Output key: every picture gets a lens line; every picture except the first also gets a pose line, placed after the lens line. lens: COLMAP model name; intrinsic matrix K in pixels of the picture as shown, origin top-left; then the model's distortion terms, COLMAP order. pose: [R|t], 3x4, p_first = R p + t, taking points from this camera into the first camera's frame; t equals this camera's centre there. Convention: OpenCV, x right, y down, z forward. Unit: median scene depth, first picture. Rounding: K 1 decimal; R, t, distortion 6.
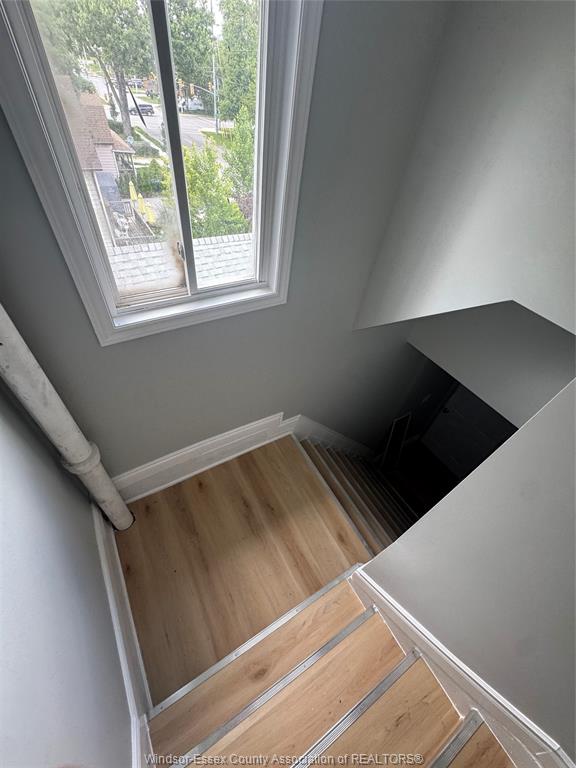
lens RADIAL K [[307.1, 0, 285.8], [0, 307.1, 383.1], [0, 0, 1]] dist [-0.004567, 0.000529]
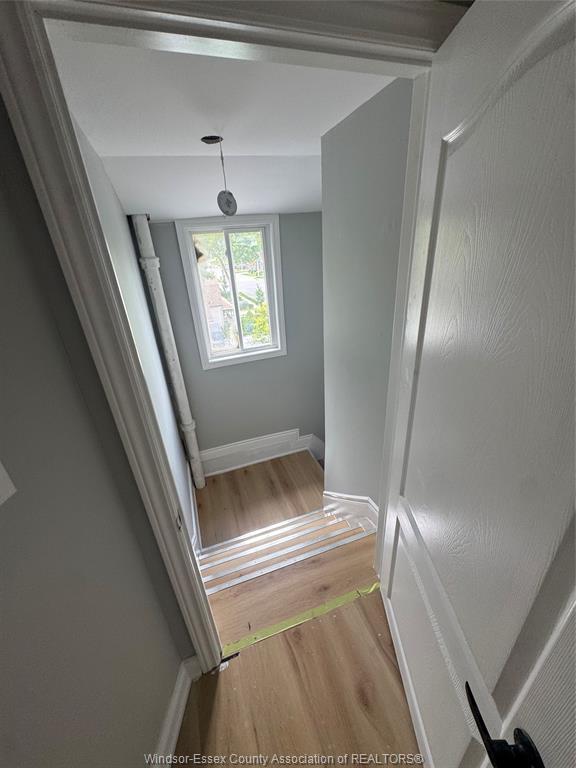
lens RADIAL K [[307.1, 0, 289.0], [0, 307.1, 385.2], [0, 0, 1]] dist [-0.004567, 0.000529]
pose [[0.968994, -0.067100, -0.237797, 0.353234], [-0.022749, 0.934104, -0.356276, 0.474331], [0.246033, 0.350639, 0.903615, -0.555544]]
